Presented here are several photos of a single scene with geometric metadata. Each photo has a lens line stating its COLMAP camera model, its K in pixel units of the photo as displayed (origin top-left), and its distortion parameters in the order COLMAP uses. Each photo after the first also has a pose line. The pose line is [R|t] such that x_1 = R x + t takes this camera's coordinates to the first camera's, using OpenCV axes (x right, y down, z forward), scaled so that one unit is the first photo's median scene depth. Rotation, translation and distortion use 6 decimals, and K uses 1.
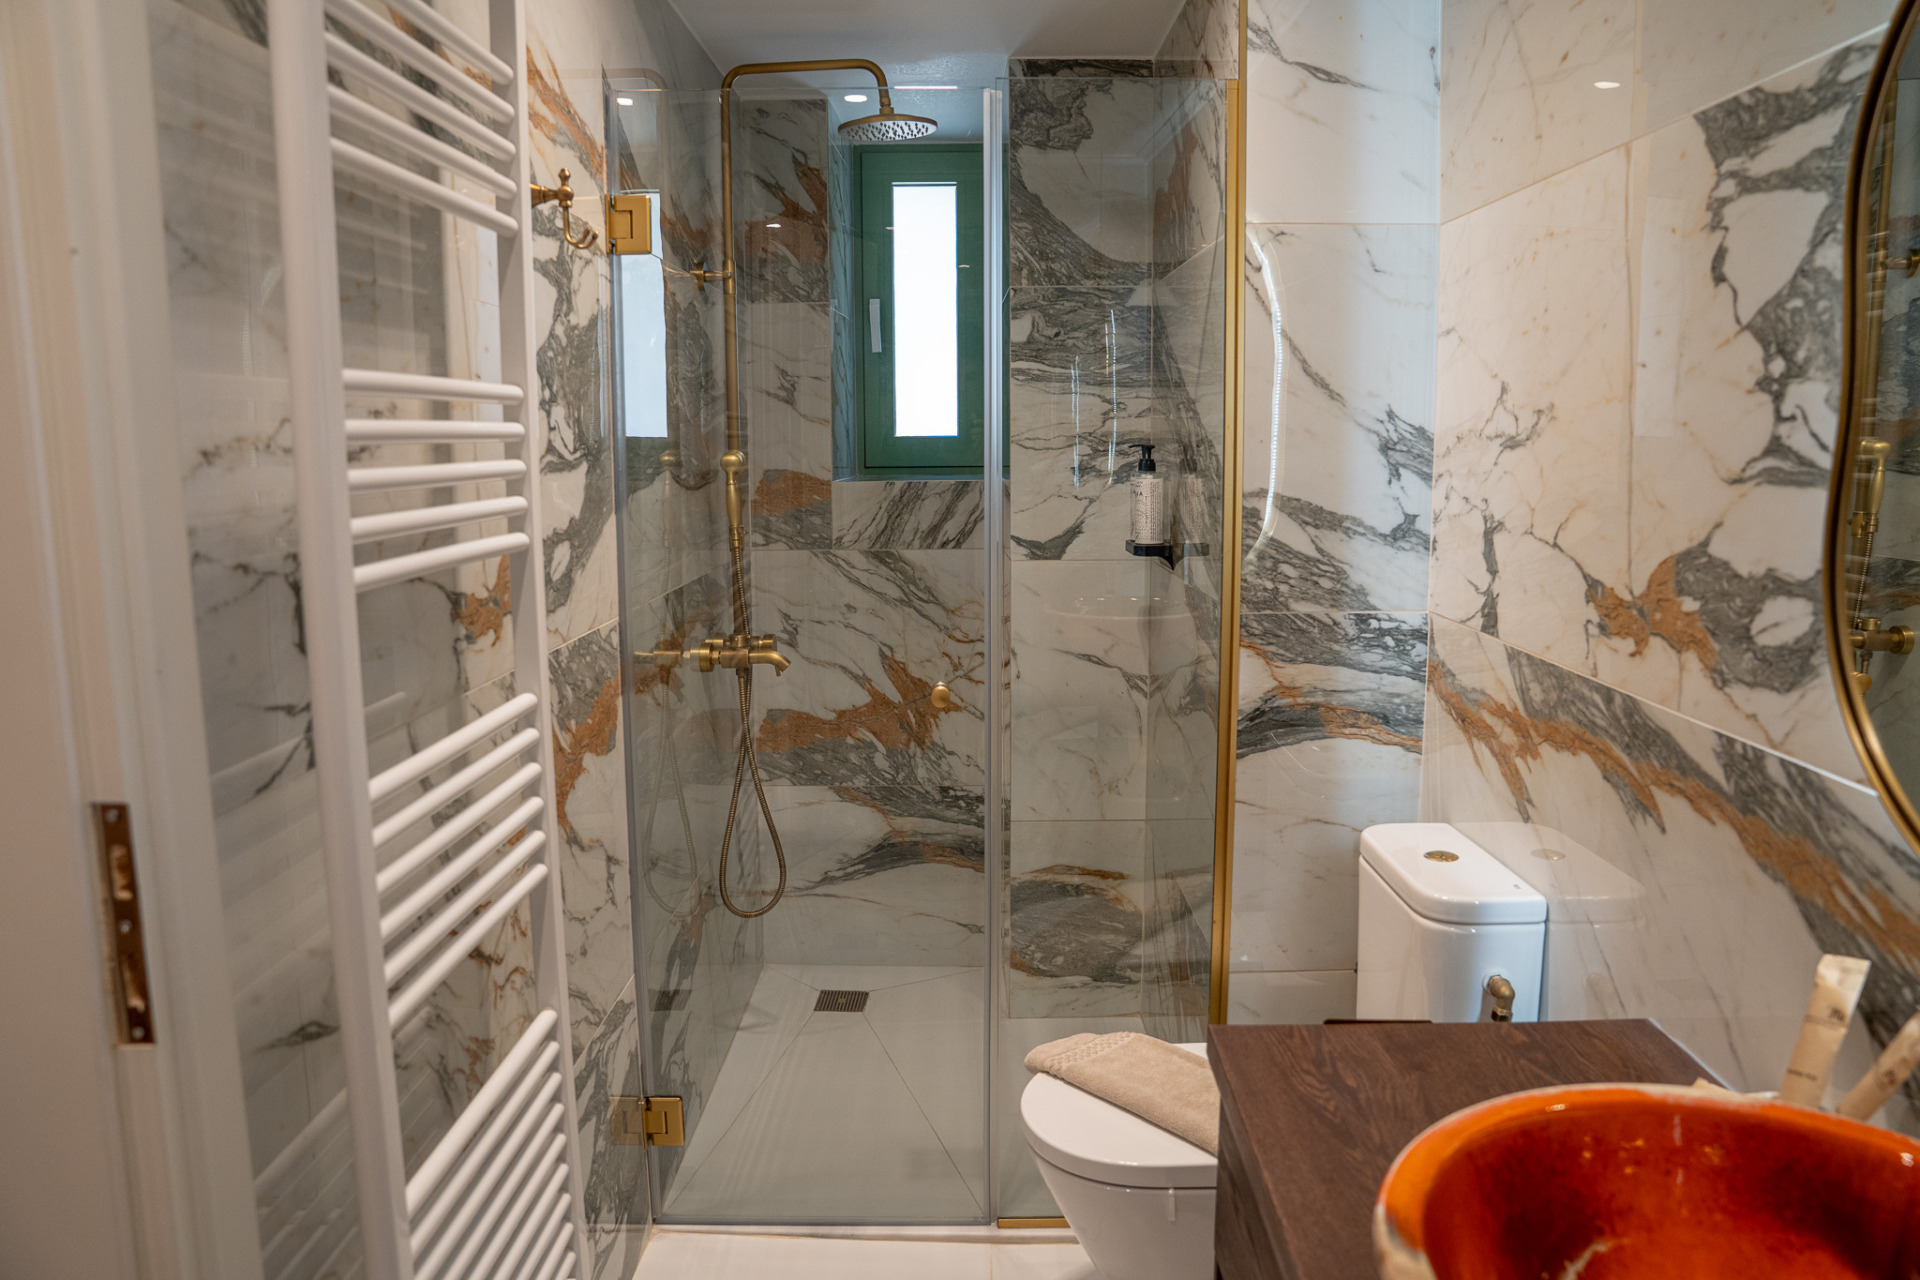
lens RADIAL K [[1263.6, 0, 982.7], [0, 1263.6, 608.9], [0, 0, 1]] dist [-0.109126, 0.064352]
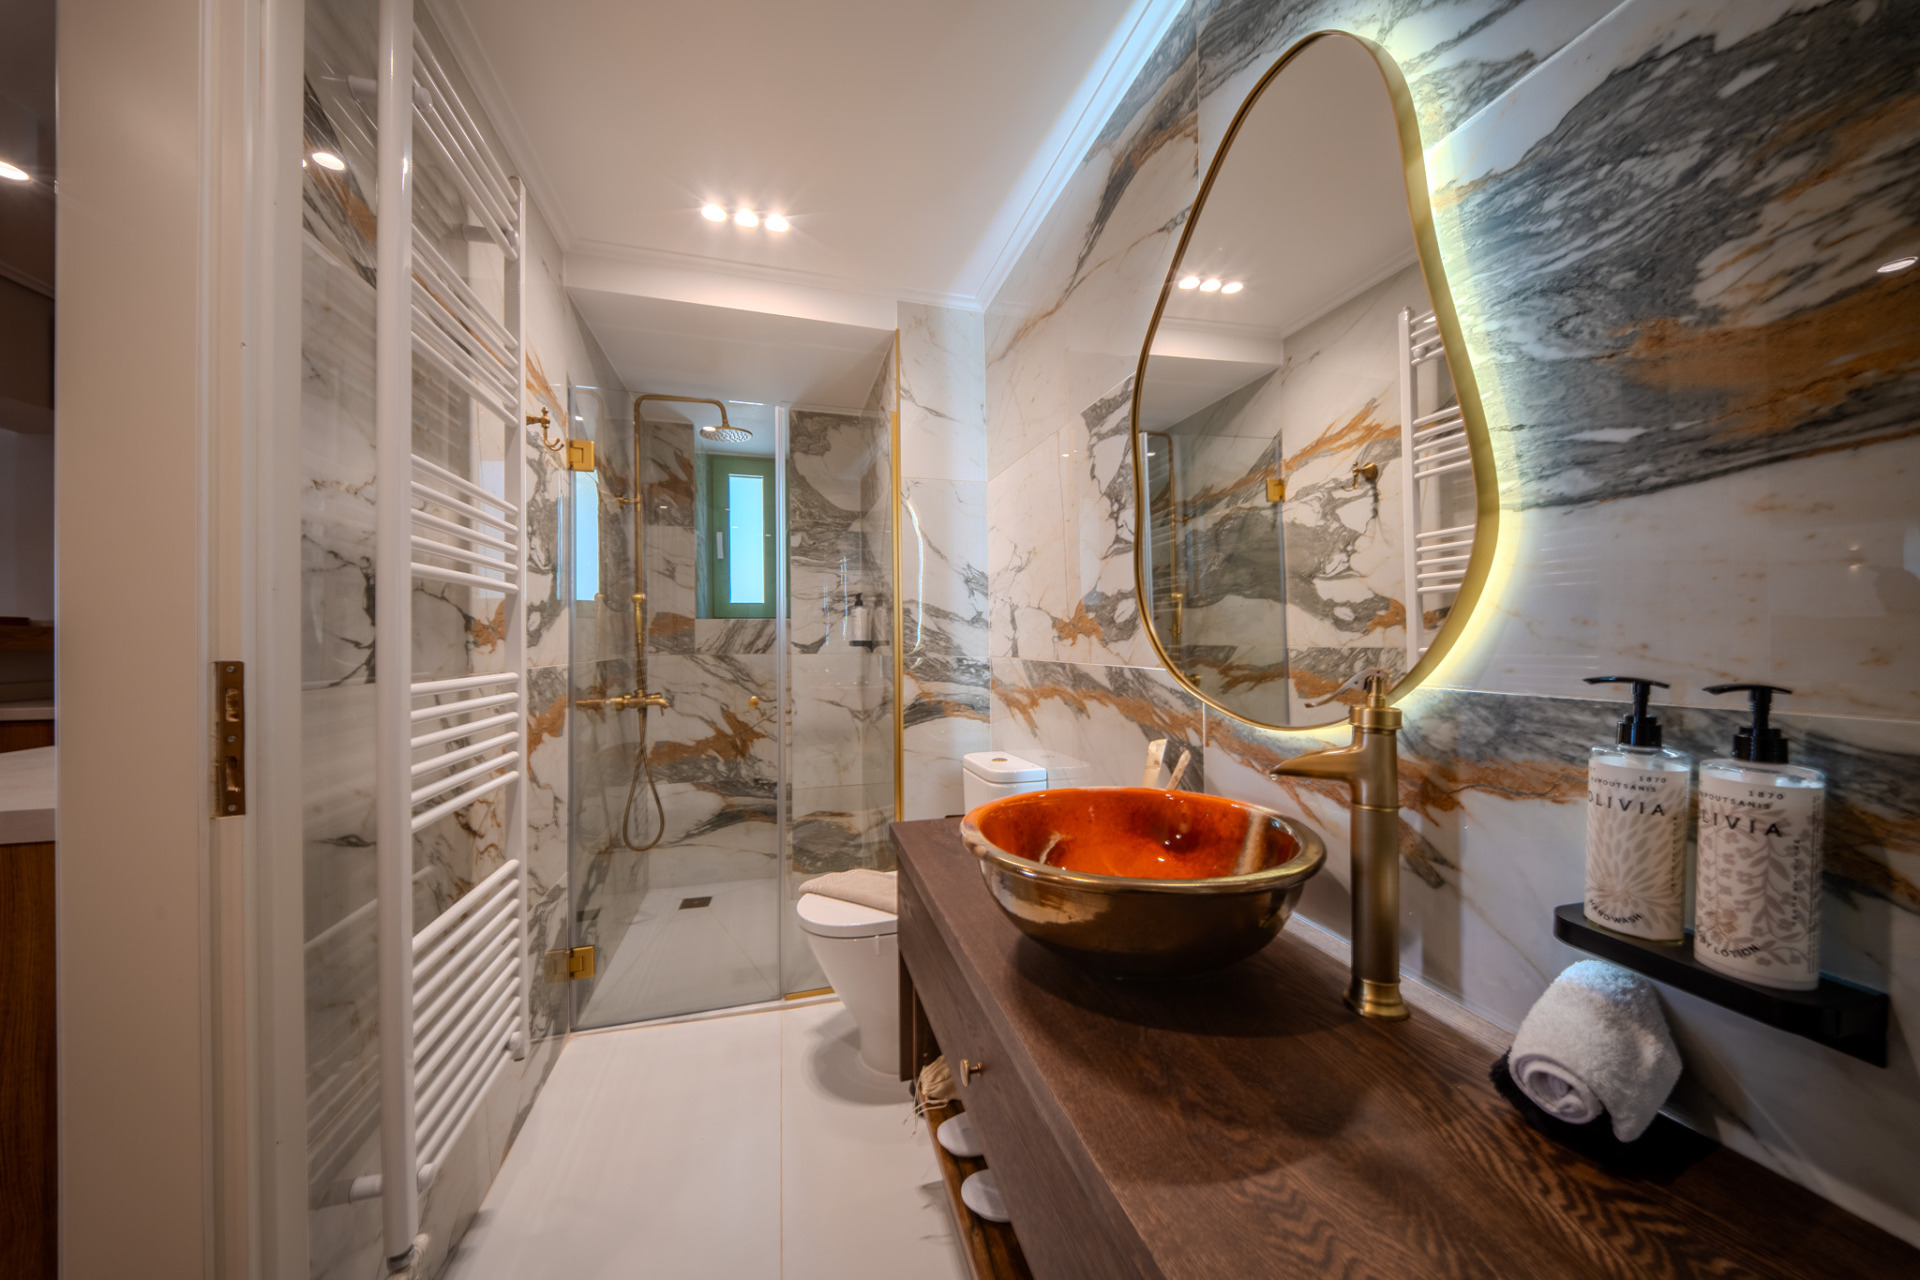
lens RADIAL K [[640.6, 0, 962.4], [0, 640.6, 638.1], [0, 0, 1]] dist [-0.001763, -0.001638]
pose [[0.961271, -0.003077, 0.275588, 0.005244], [0.042338, 0.989717, -0.136628, 0.127837], [-0.272334, 0.143004, 0.951517, -0.052743]]
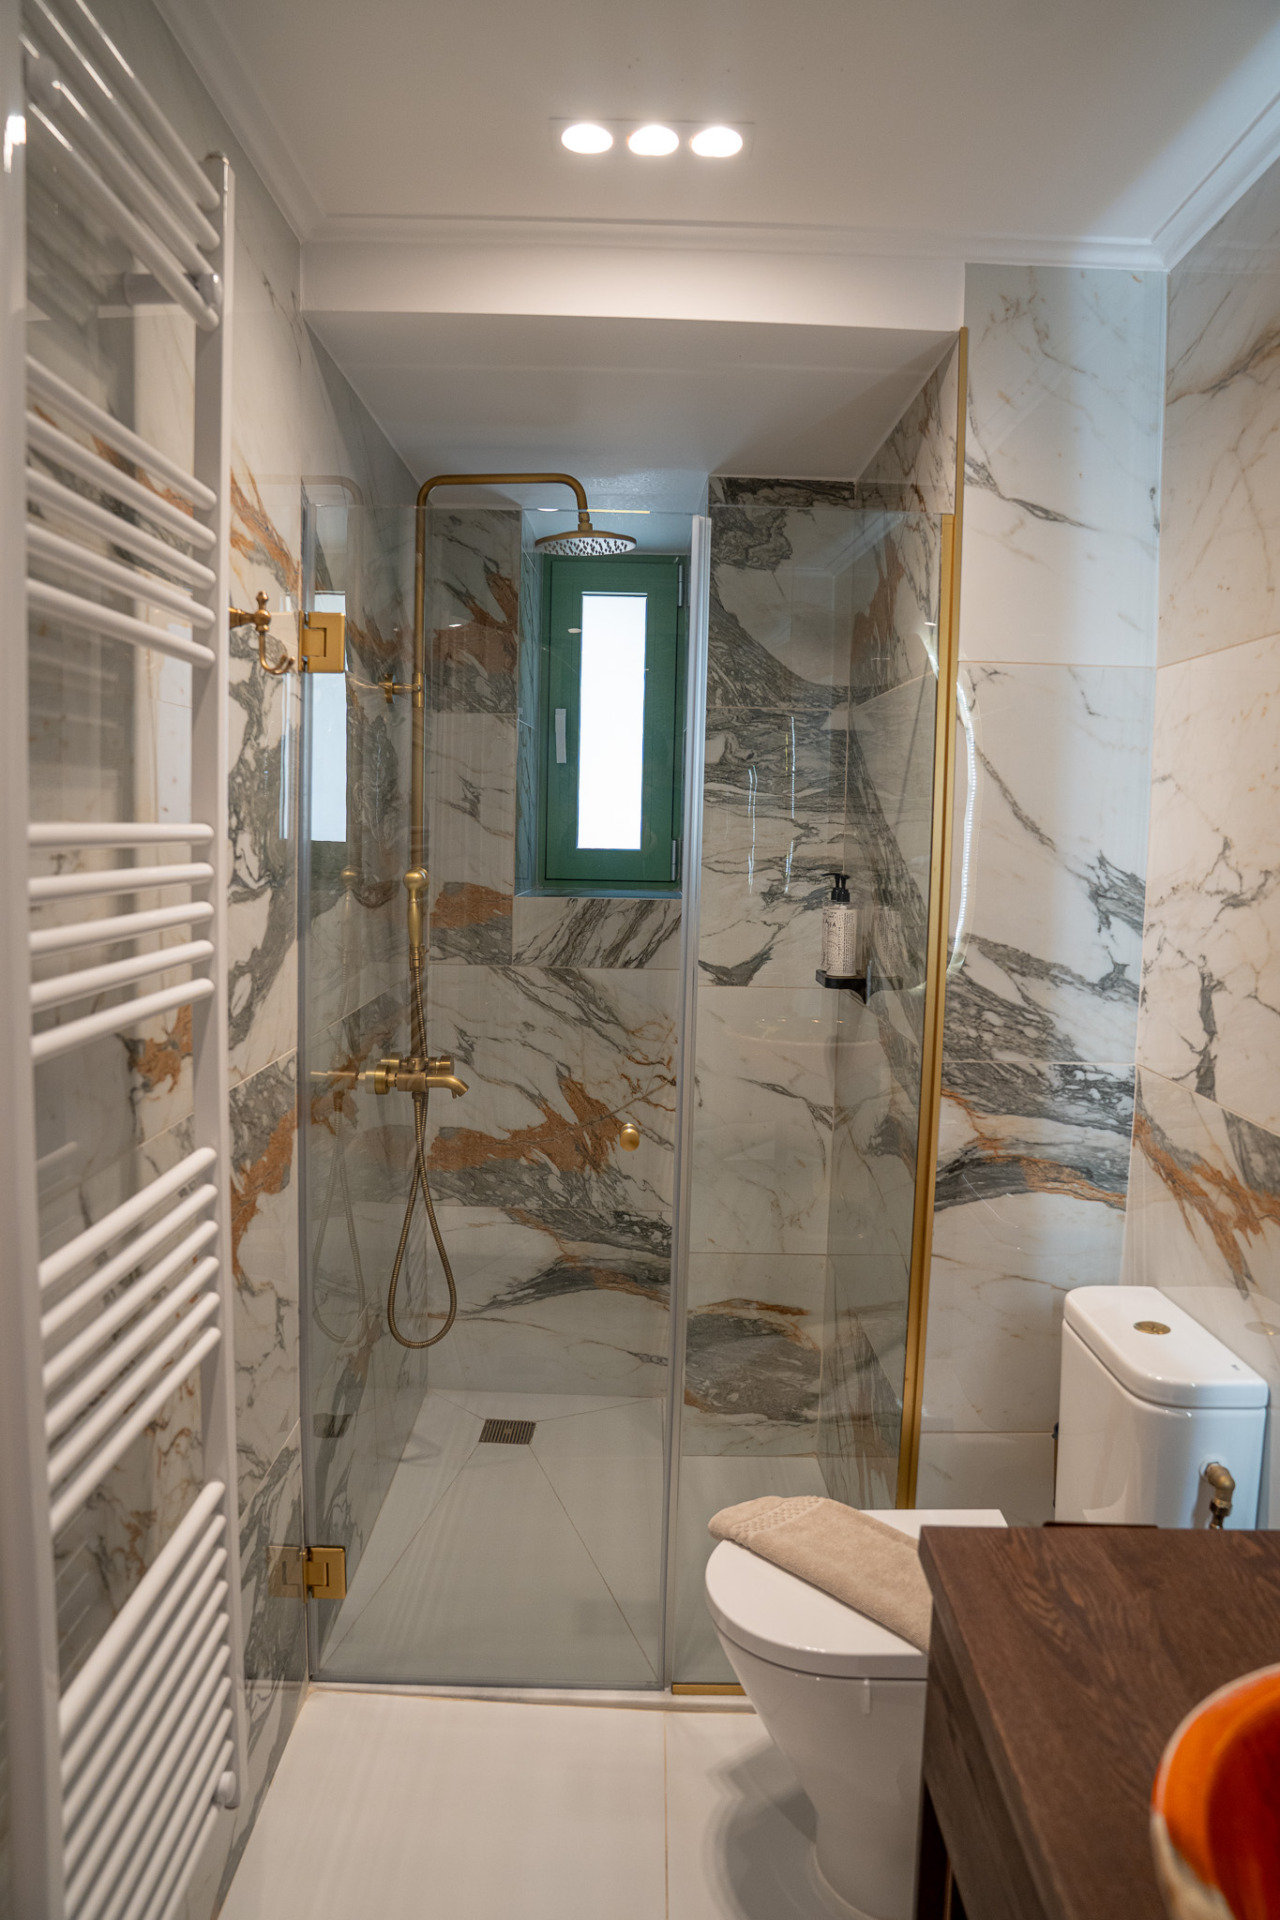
lens RADIAL K [[1263.6, 0, 650.9], [0, 1263.6, 948.2], [0, 0, 1]] dist [-0.109126, 0.064352]
pose [[0.999586, 0.028239, 0.005488, -0.028279], [-0.028003, 0.998843, -0.039092, -0.041480], [-0.006586, 0.038922, 0.999221, 0.036614]]
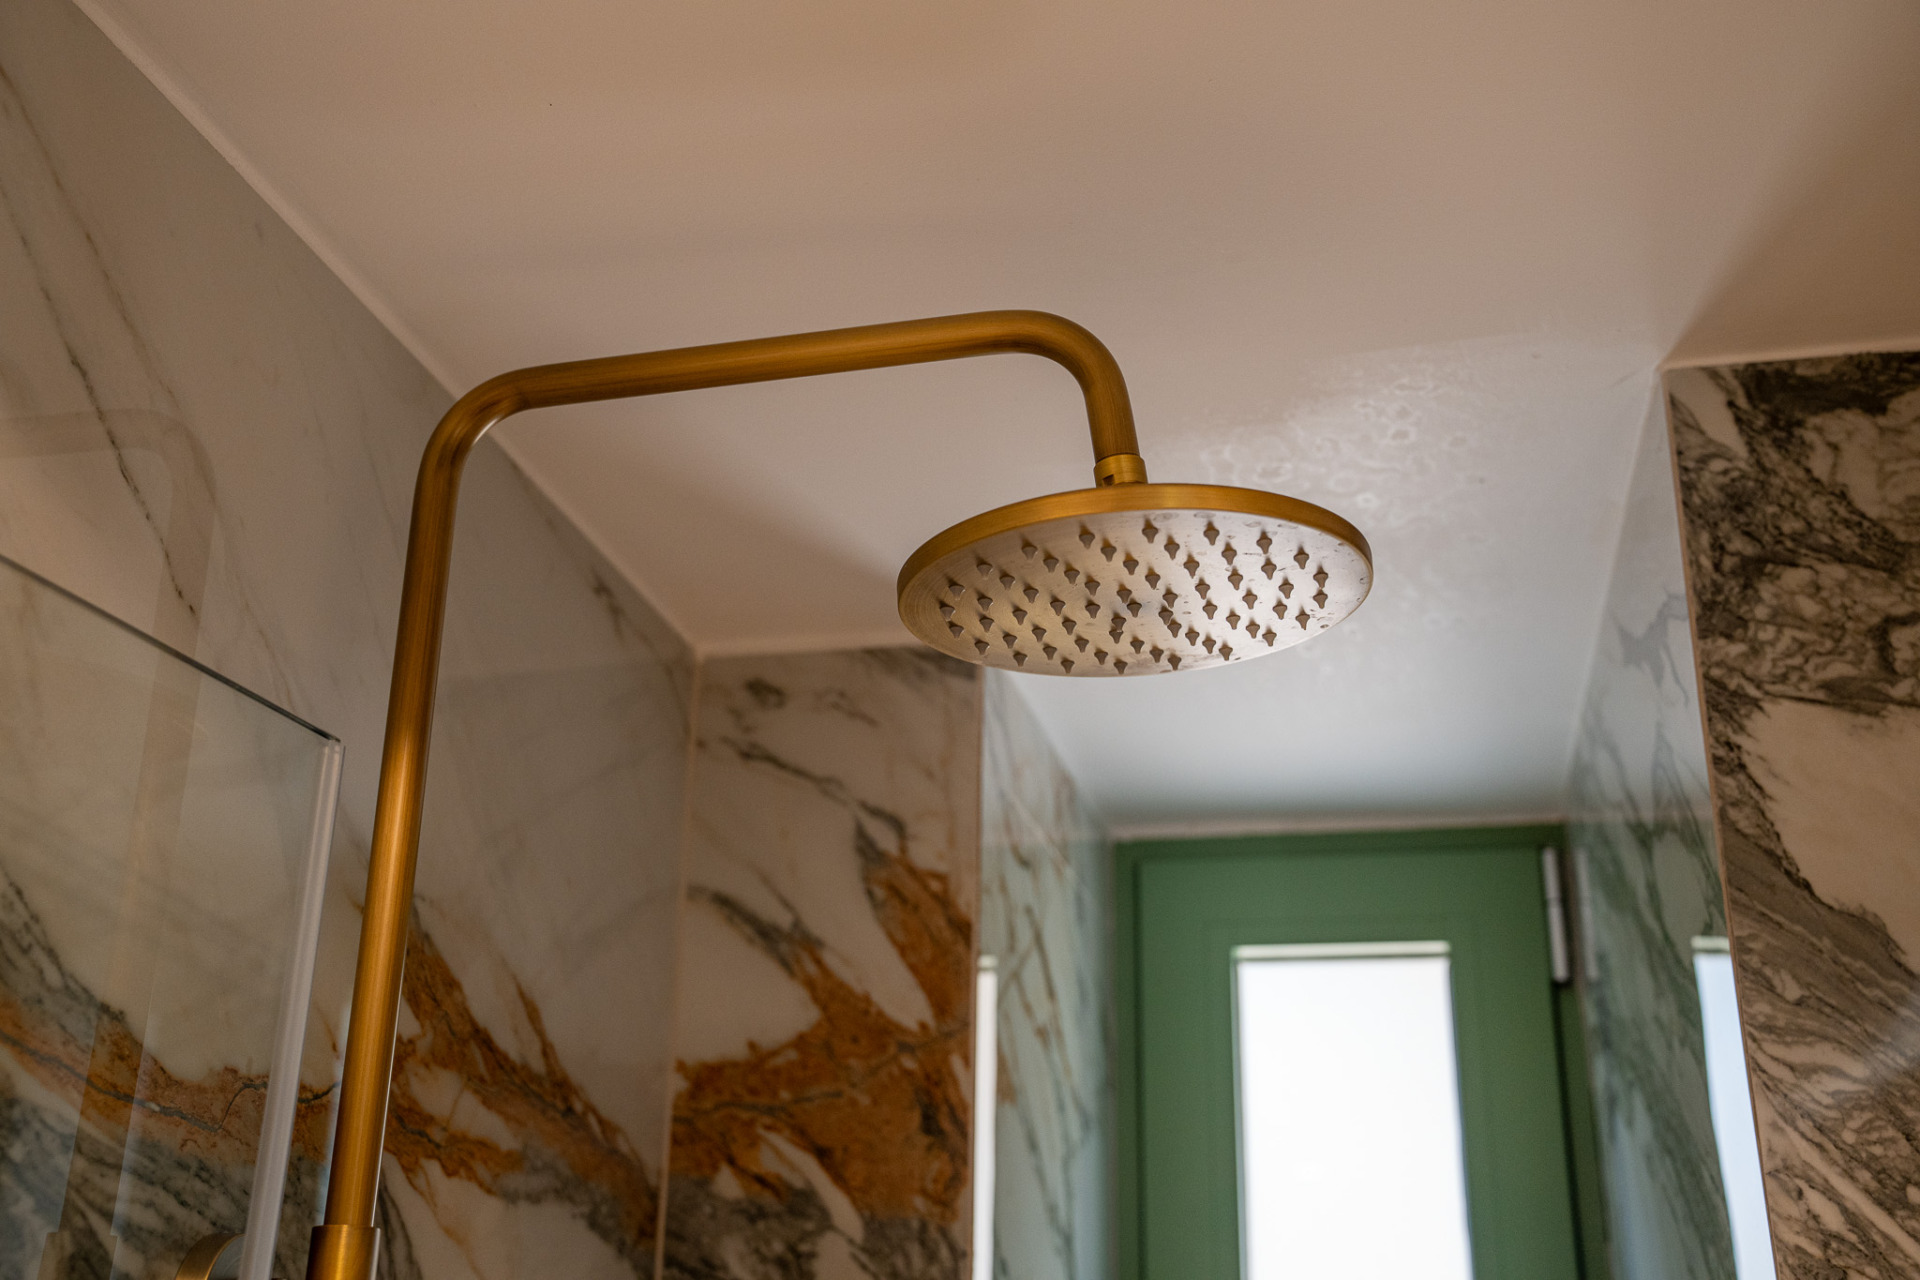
lens RADIAL K [[2058.0, 0, 966.5], [0, 2058.0, 622.8], [0, 0, 1]] dist [0.082185, 0.000000]
pose [[0.973600, -0.063267, -0.219317, -0.036180], [-0.057537, 0.861774, -0.504018, -0.269419], [0.220890, 0.503331, 0.835384, 0.933888]]
